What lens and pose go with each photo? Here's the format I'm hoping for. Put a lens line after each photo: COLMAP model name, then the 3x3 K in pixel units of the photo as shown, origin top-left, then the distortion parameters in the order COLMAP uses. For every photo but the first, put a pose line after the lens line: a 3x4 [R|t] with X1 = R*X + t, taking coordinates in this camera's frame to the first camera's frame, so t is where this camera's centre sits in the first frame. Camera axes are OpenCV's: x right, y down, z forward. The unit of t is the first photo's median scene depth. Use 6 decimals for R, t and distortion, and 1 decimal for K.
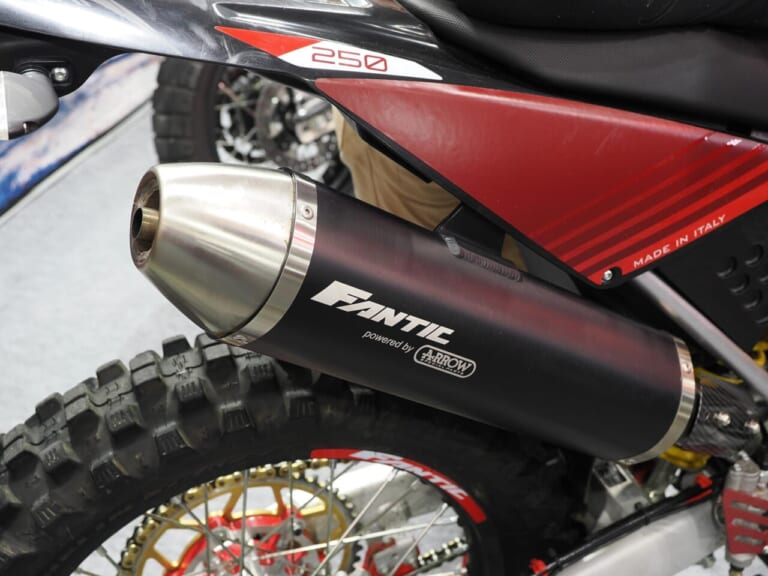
lens RADIAL K [[1039.0, 0, 384.0], [0, 1039.0, 287.8], [0, 0, 1]] dist [0.037143, 0.000000]
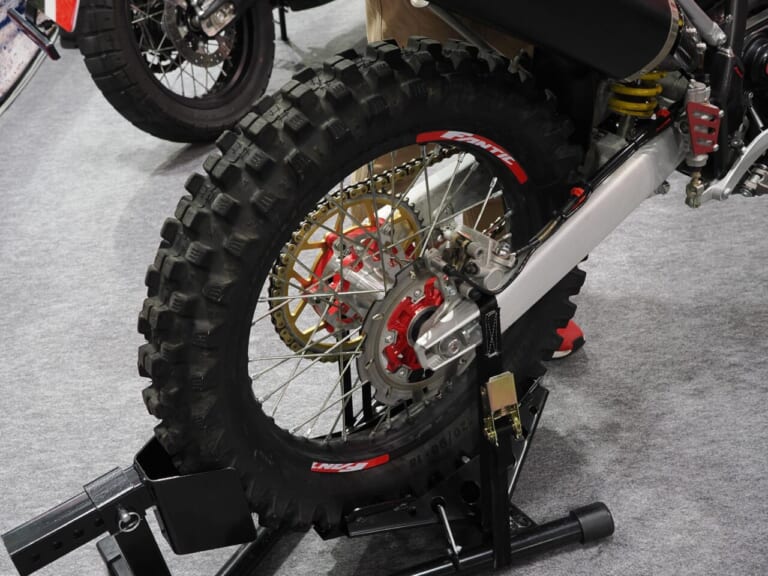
lens RADIAL K [[875.6, 0, 383.9], [0, 875.6, 288.2], [0, 0, 1]] dist [0.006534, 0.000000]
pose [[0.949547, -0.264870, 0.167943, -0.320508], [0.249734, 0.962495, 0.106002, 0.196285], [-0.189721, -0.058712, 0.980081, -0.104542]]
